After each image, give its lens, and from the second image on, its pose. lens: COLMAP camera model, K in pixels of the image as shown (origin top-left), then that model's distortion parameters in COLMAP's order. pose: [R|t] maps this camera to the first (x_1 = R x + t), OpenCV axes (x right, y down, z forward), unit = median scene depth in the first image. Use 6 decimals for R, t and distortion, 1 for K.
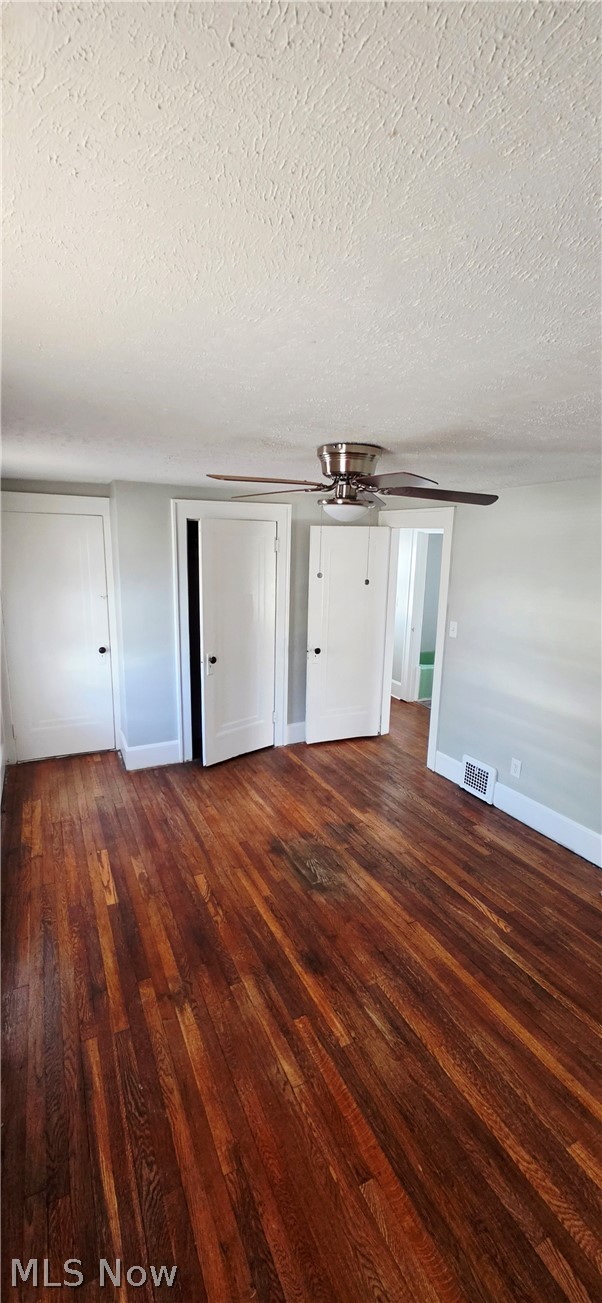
lens RADIAL K [[526.1, 0, 309.8], [0, 526.1, 660.0], [0, 0, 1]] dist [-0.001267, 0.000615]
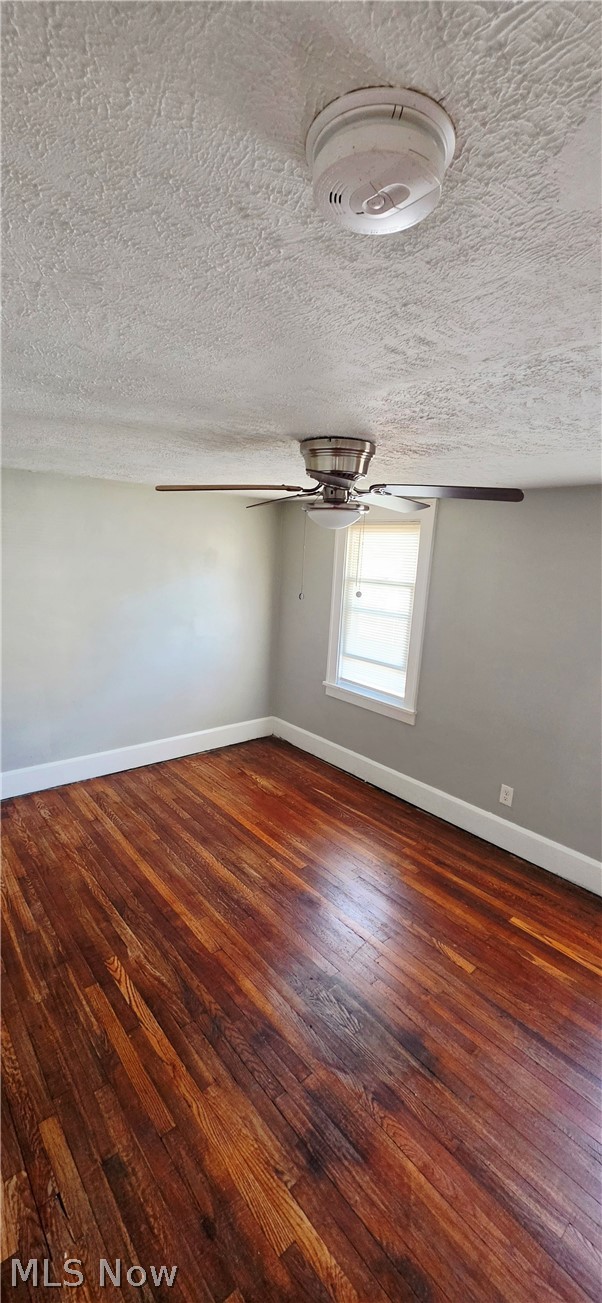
lens RADIAL K [[526.1, 0, 309.1], [0, 526.1, 645.2], [0, 0, 1]] dist [-0.001267, 0.000615]
pose [[-0.968452, -0.025930, -0.247847, 0.243204], [-0.120091, 0.920028, 0.372996, -0.320716], [0.218355, 0.390993, -0.894117, 1.433643]]
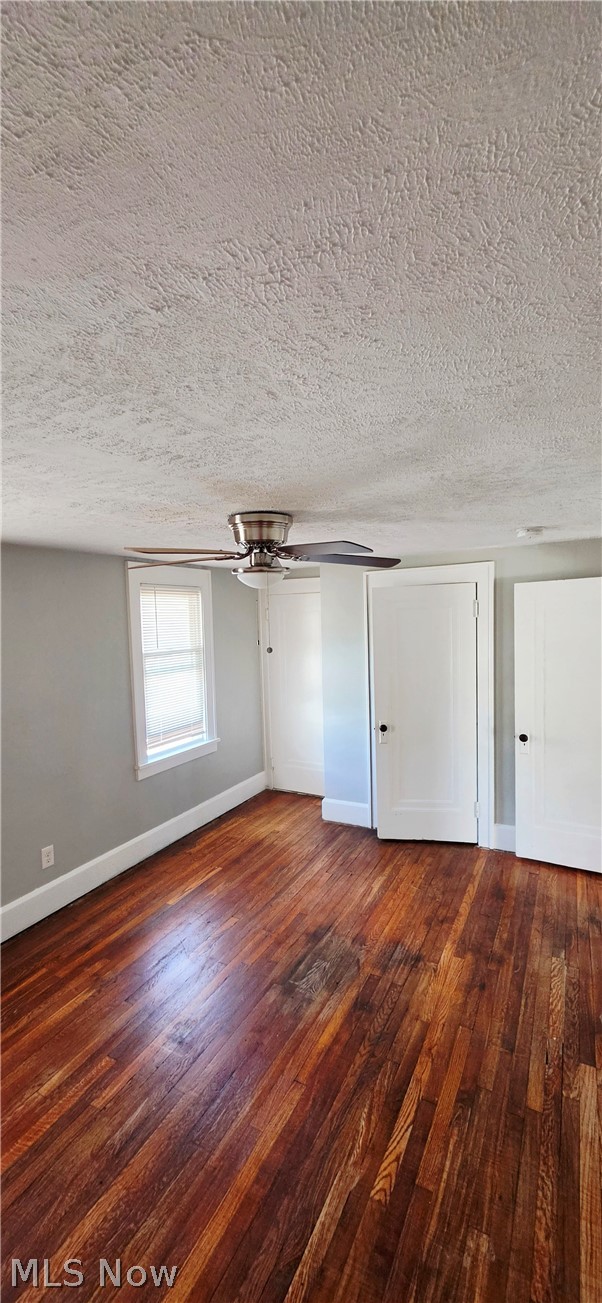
lens RADIAL K [[526.1, 0, 296.8], [0, 526.1, 654.5], [0, 0, 1]] dist [-0.001267, 0.000615]
pose [[0.576357, 0.022896, -0.816877, 0.700838], [-0.134895, 0.988560, -0.067469, -0.064102], [0.805988, 0.149078, 0.572852, 0.394074]]
